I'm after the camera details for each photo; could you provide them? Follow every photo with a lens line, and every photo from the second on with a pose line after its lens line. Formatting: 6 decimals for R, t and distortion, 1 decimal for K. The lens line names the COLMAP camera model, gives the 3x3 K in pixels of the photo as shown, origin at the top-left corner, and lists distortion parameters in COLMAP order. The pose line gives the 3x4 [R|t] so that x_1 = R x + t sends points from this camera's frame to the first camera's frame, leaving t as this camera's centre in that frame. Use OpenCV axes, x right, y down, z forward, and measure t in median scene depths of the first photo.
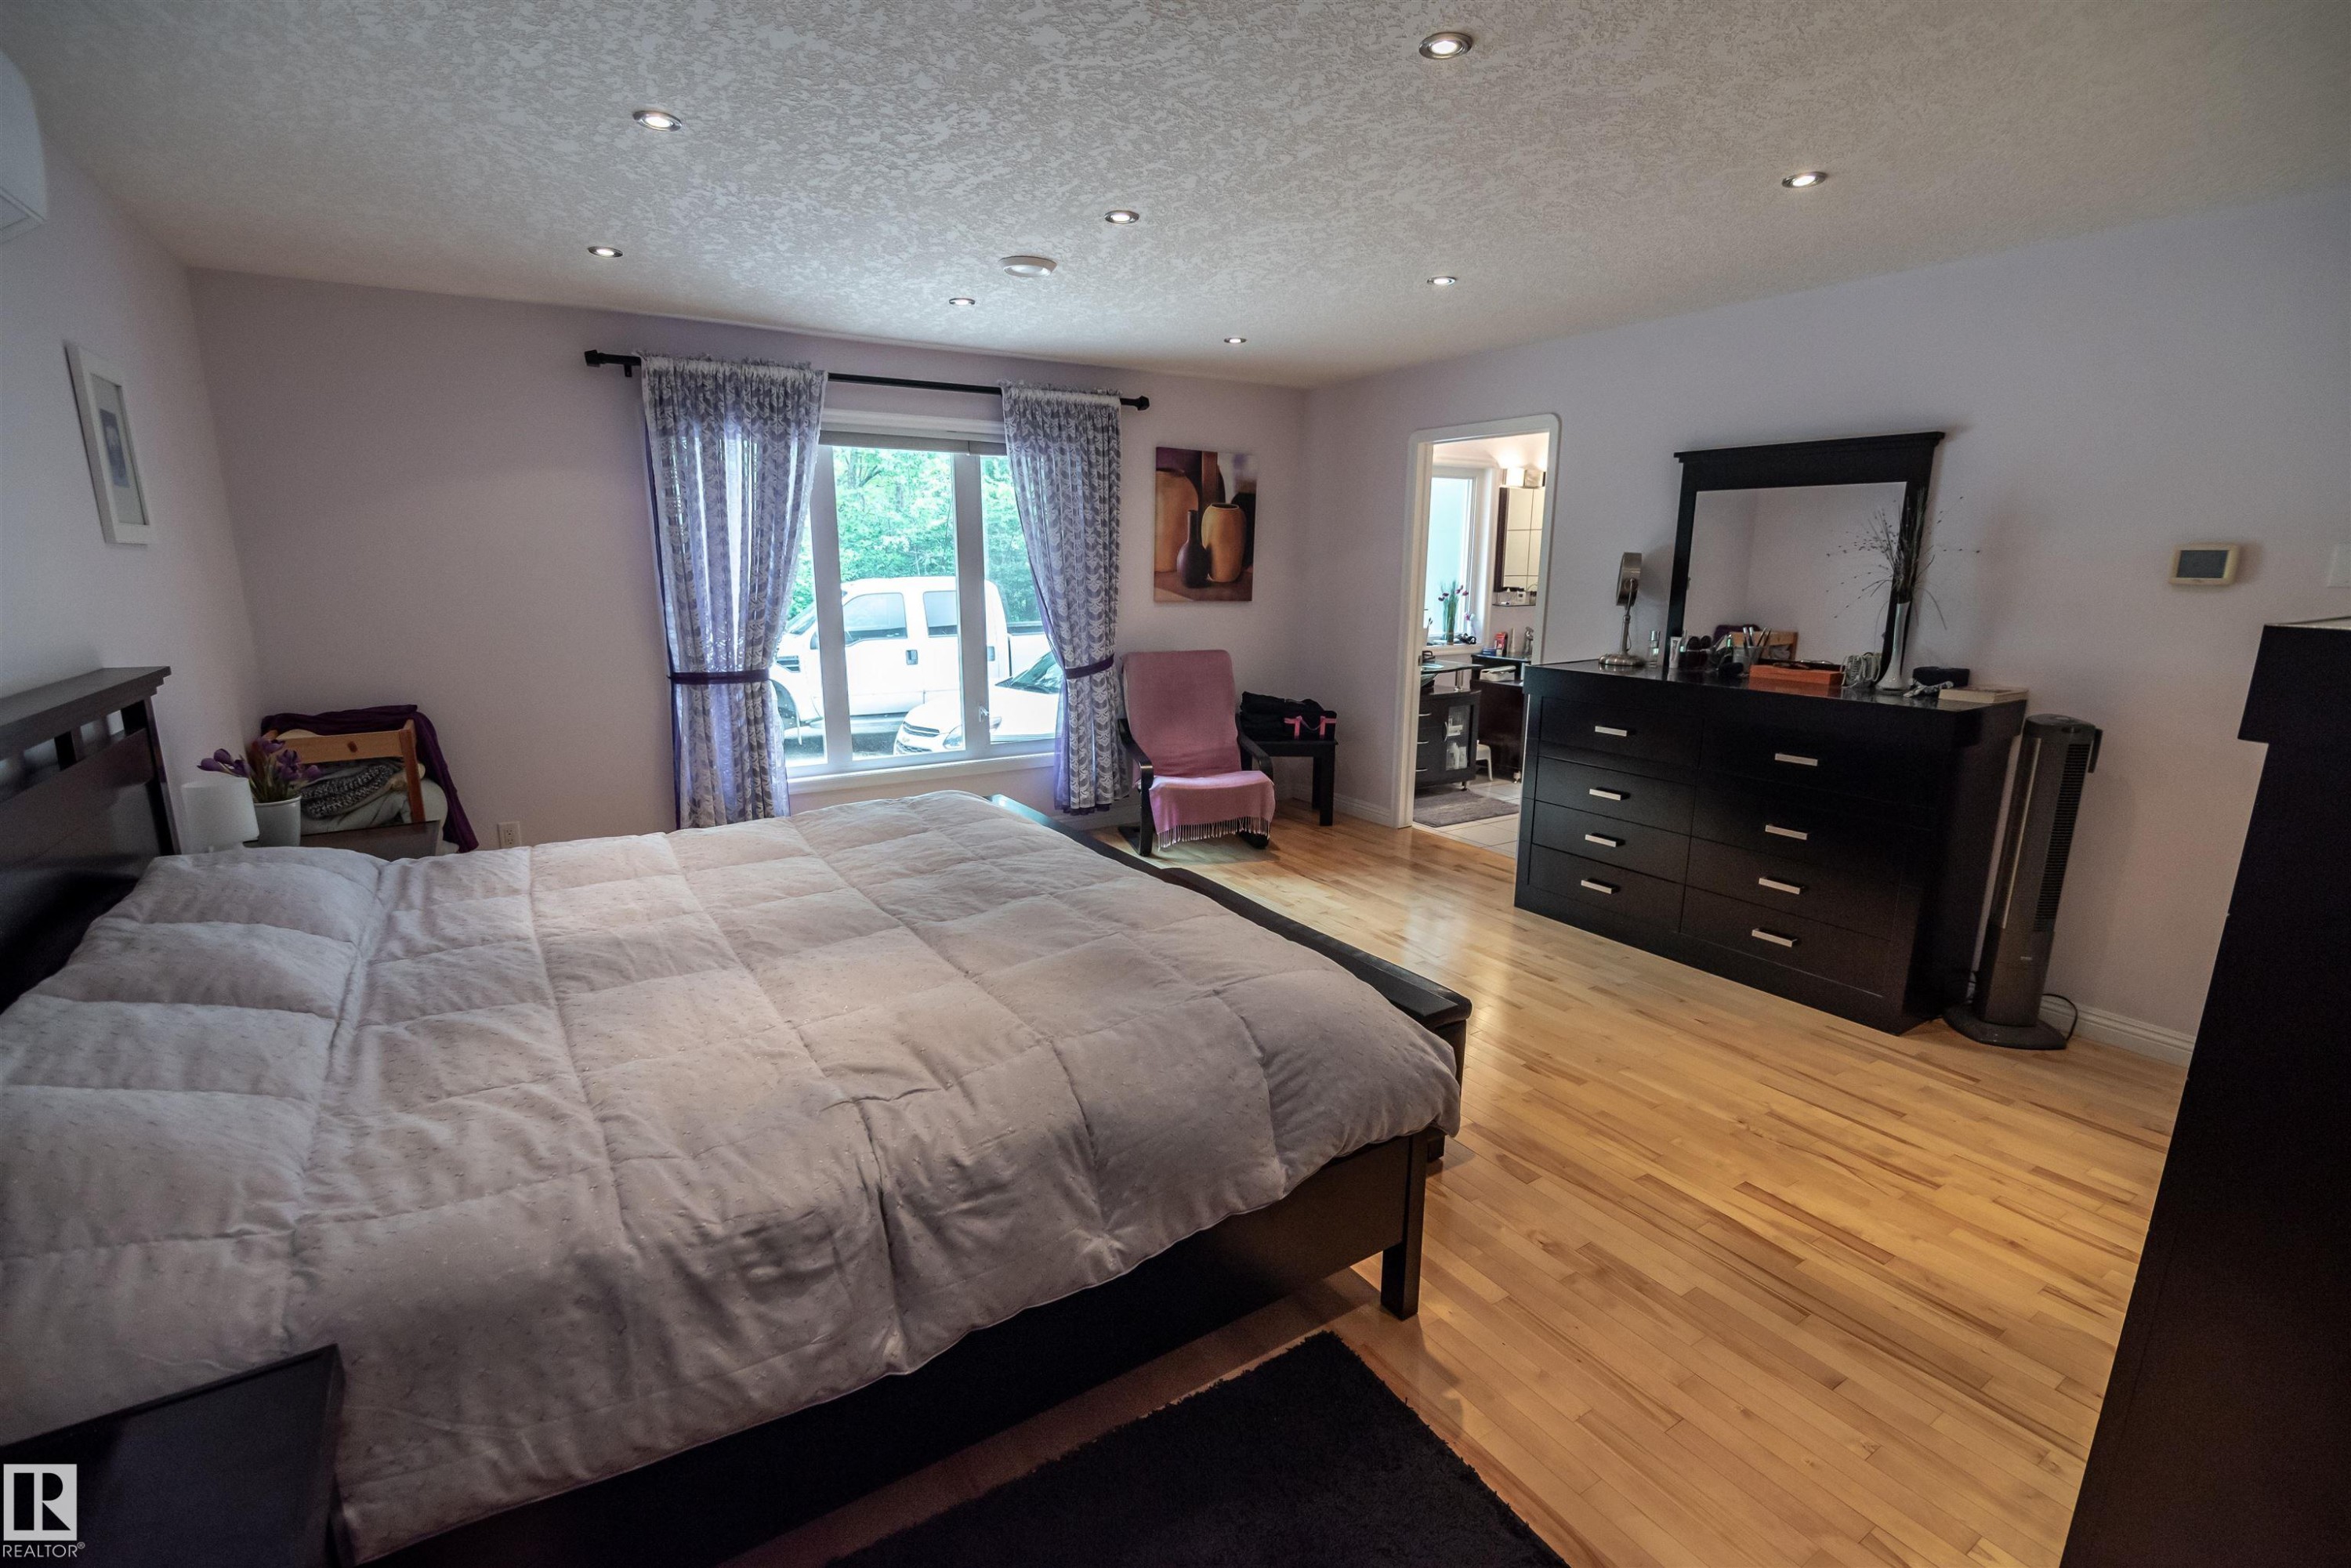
lens RADIAL K [[1058.7, 0, 1171.2], [0, 1058.7, 796.8], [0, 0, 1]] dist [-0.017286, -0.000375]
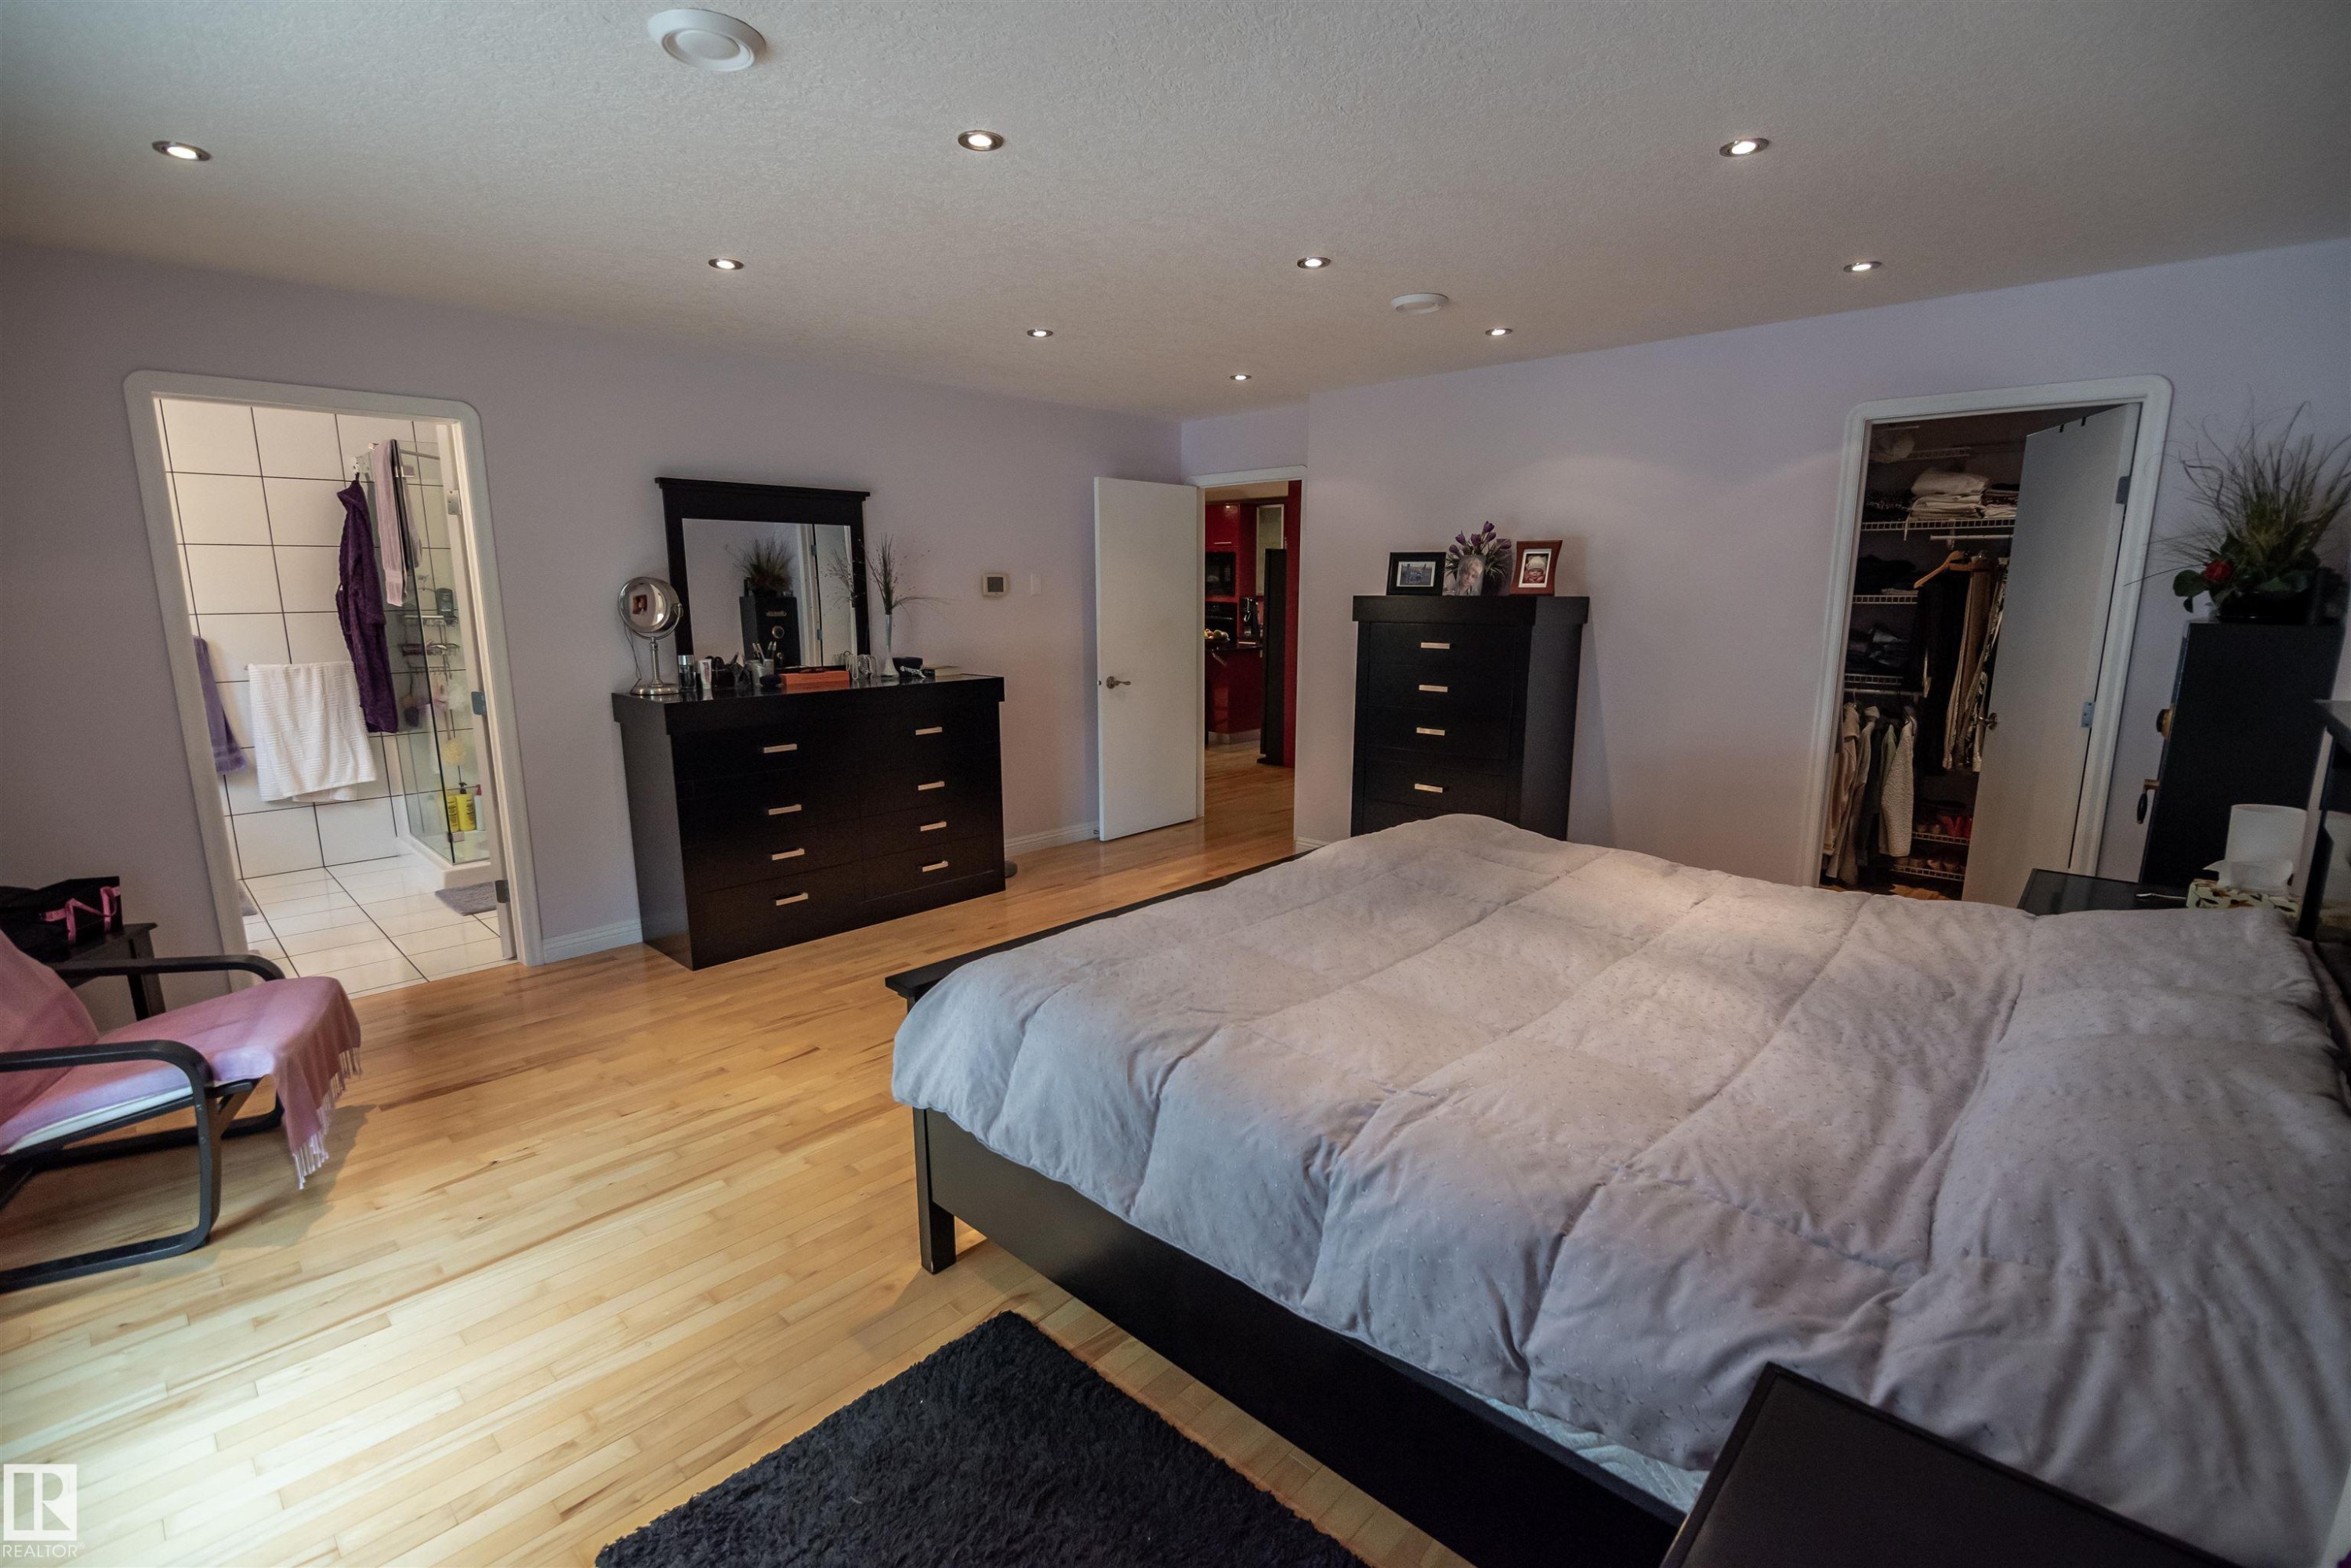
lens RADIAL K [[1058.7, 0, 1171.2], [0, 1058.7, 796.8], [0, 0, 1]] dist [-0.017286, -0.000375]
pose [[-0.243240, -0.192182, 0.950737, -0.779590], [0.212640, 0.945767, 0.245580, -0.221185], [-0.946371, 0.261900, -0.189183, 0.979040]]
